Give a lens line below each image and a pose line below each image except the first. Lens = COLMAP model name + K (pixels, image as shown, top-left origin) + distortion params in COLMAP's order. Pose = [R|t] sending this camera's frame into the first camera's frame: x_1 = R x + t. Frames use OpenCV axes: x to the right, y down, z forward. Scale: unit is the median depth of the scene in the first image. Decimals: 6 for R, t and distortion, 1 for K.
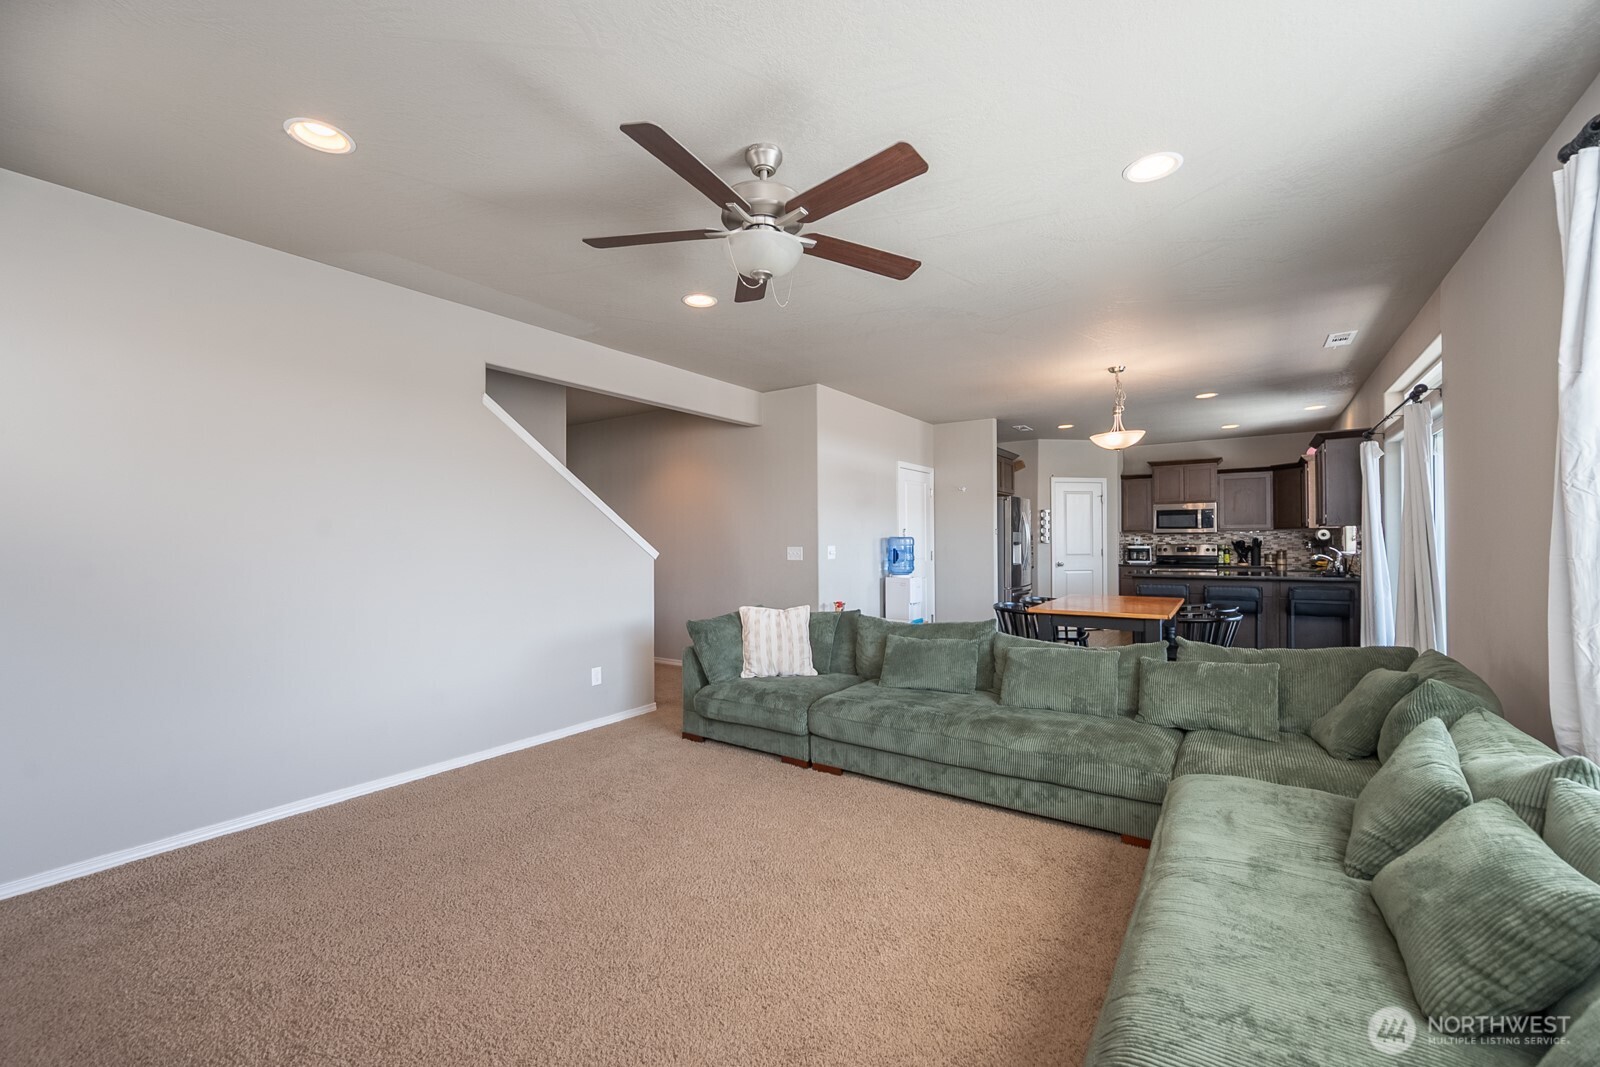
lens RADIAL K [[642.4, 0, 784.4], [0, 642.4, 541.5], [0, 0, 1]] dist [0.000409, -0.000986]
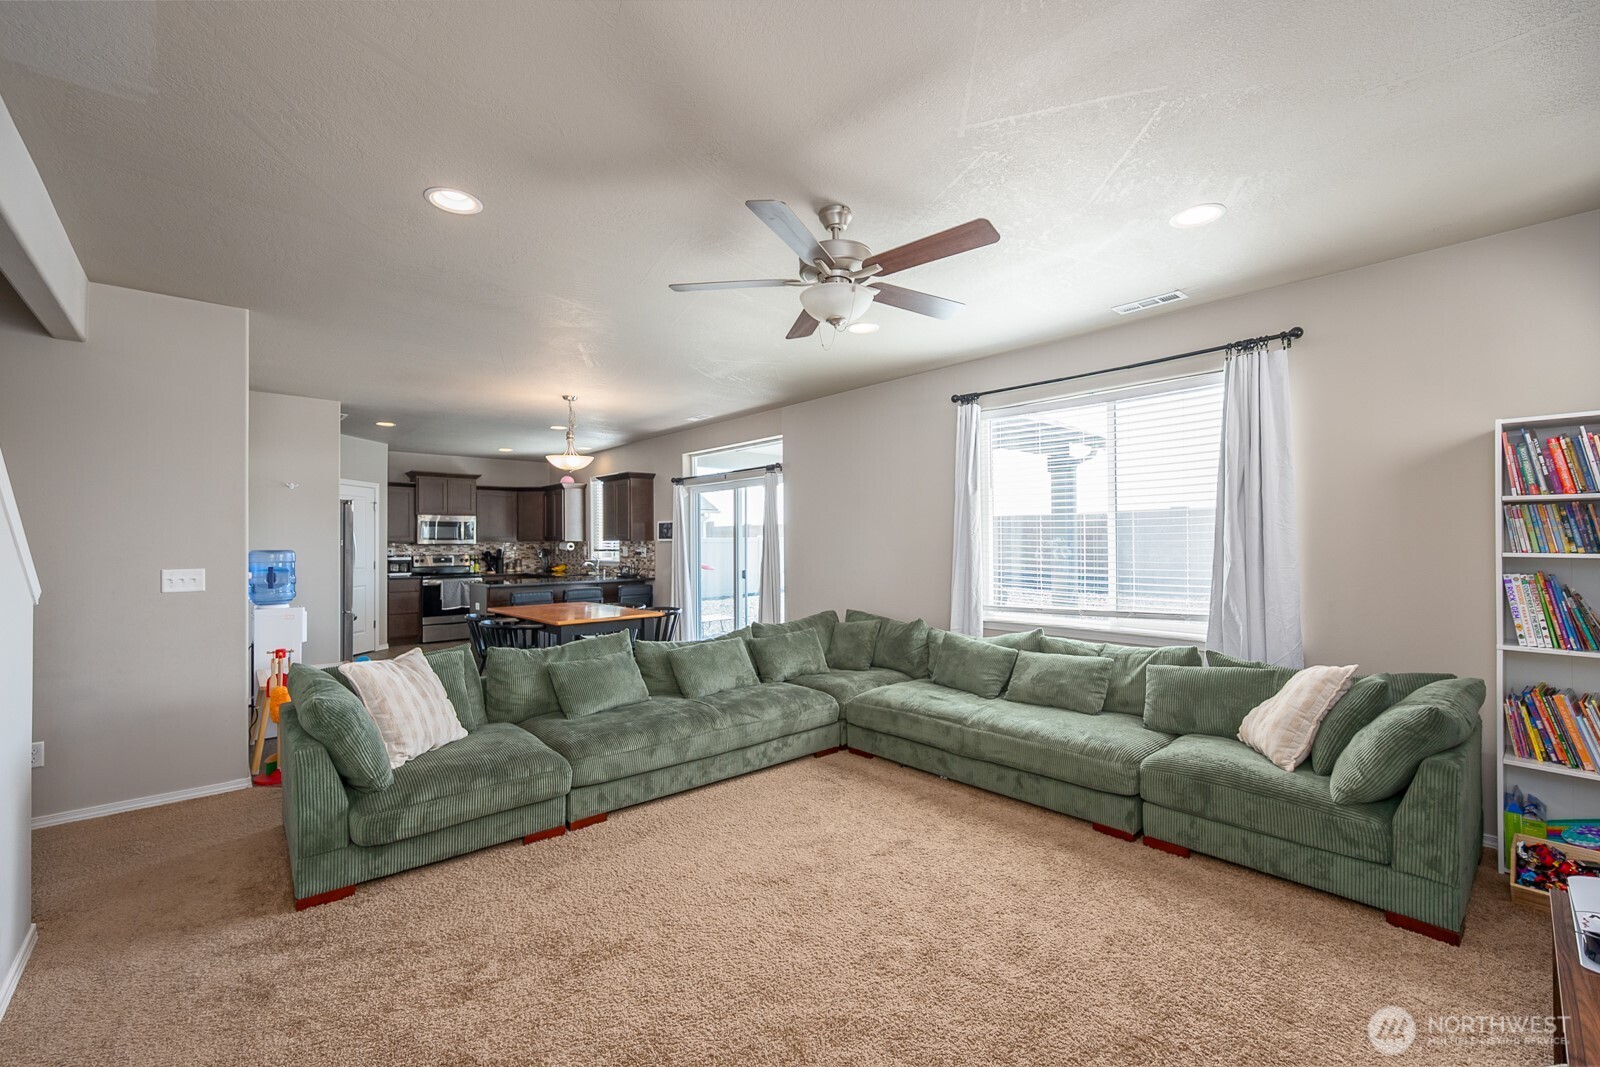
lens RADIAL K [[687.6, 0, 798.9], [0, 687.6, 543.2], [0, 0, 1]] dist [0.002614, -0.000343]
pose [[0.217279, 0.005169, 0.976096, -0.652675], [0.003863, 0.999974, -0.006155, -0.012166], [-0.976102, 0.005108, 0.217253, 0.434021]]
